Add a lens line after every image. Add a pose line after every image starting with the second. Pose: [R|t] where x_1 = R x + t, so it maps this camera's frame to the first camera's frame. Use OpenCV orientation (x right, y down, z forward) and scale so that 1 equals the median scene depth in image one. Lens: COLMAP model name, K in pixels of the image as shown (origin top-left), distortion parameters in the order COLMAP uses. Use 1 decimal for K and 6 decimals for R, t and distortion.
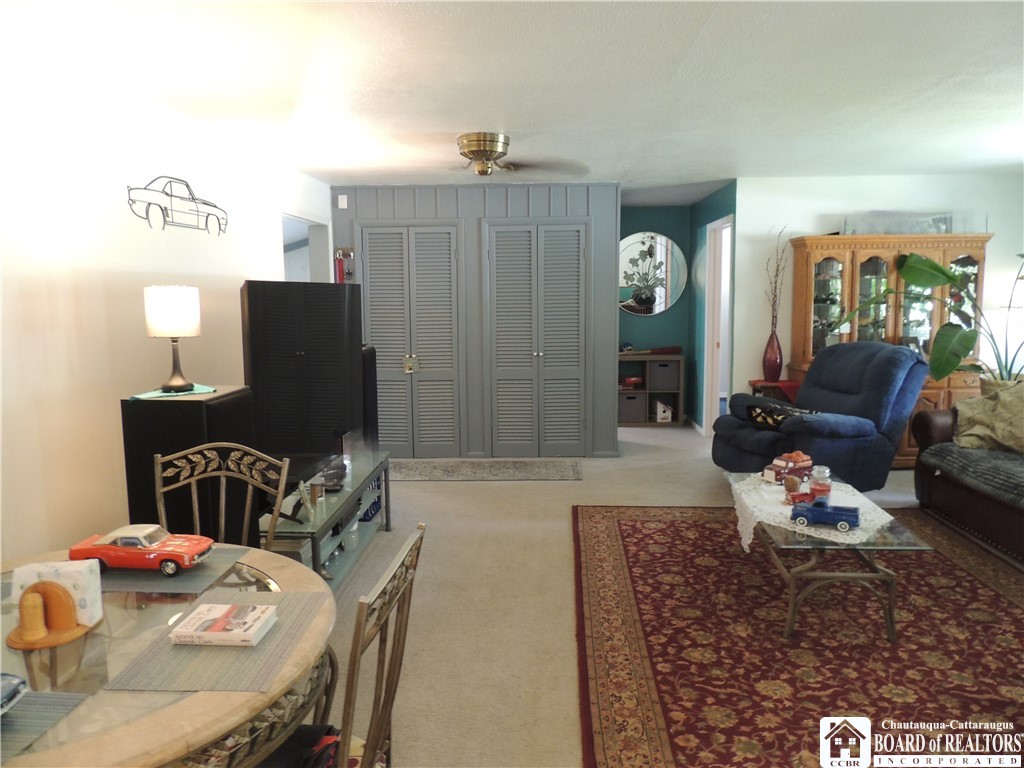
lens RADIAL K [[731.2, 0, 514.6], [0, 731.2, 384.7], [0, 0, 1]] dist [-0.018333, 0.001554]
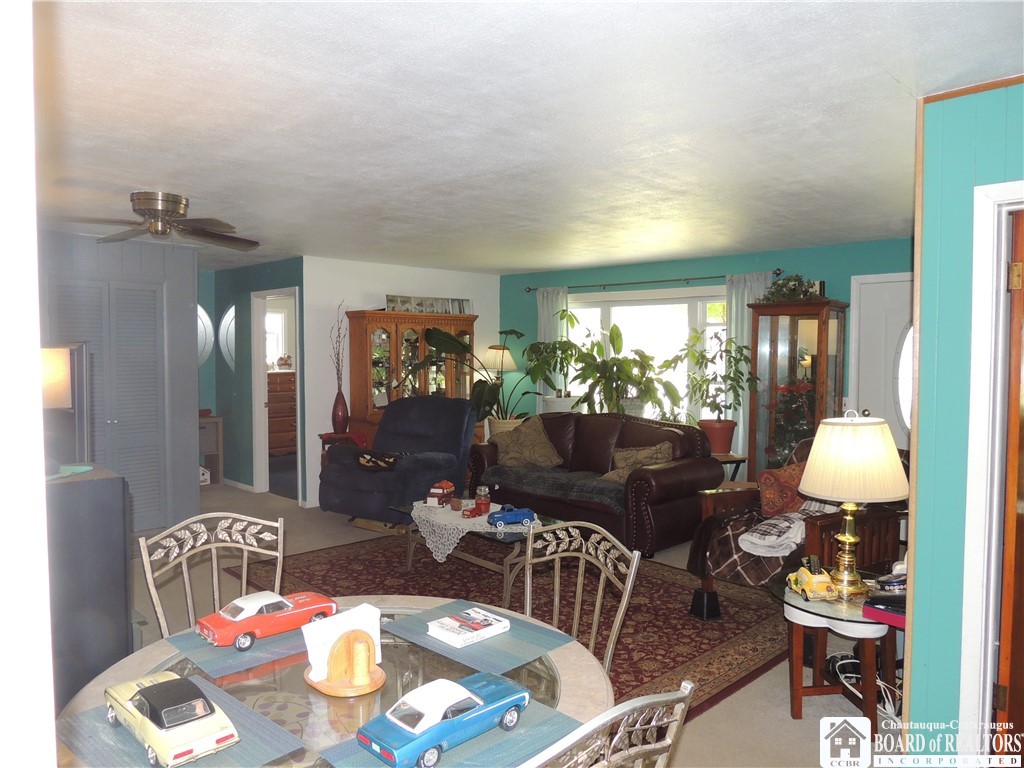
lens RADIAL K [[731.2, 0, 514.4], [0, 731.2, 387.9], [0, 0, 1]] dist [-0.018333, 0.001554]
pose [[0.671020, -0.023675, 0.741061, -0.464322], [0.082393, 0.995681, -0.042796, -0.005803], [-0.736847, 0.089775, 0.670072, 0.027796]]
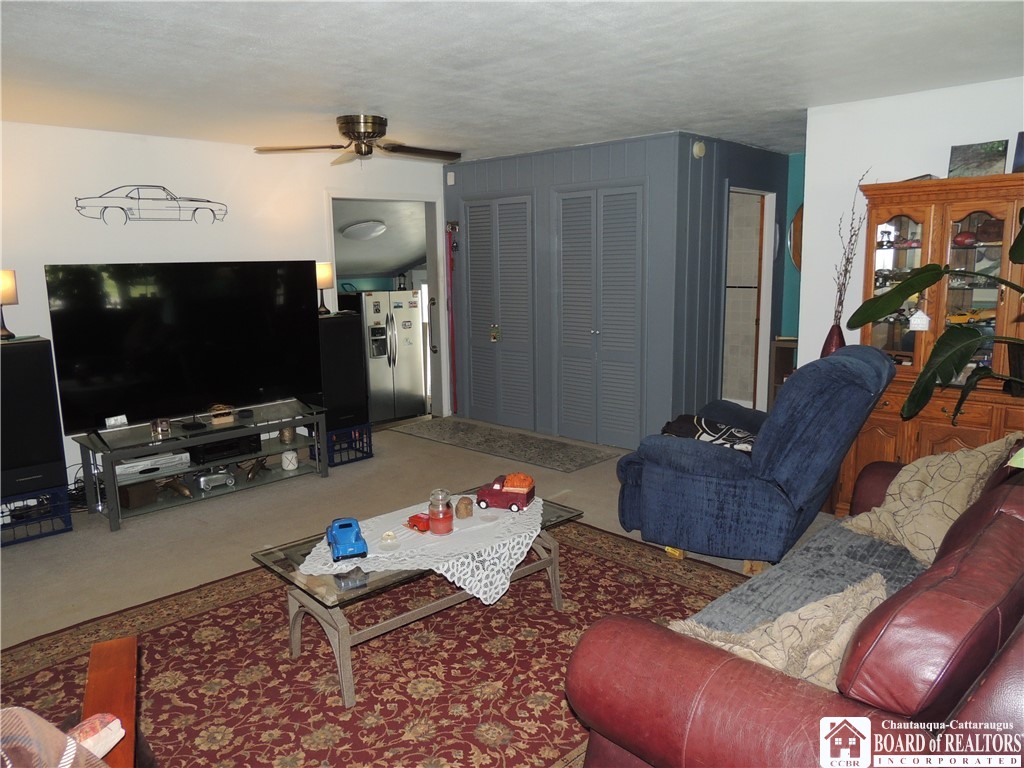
lens RADIAL K [[731.2, 0, 512.2], [0, 731.2, 385.0], [0, 0, 1]] dist [-0.018333, 0.001554]
pose [[0.742809, 0.115470, -0.659470, 0.868219], [-0.078148, 0.993235, 0.085886, -0.071340], [0.664926, -0.012261, 0.746808, 0.377337]]
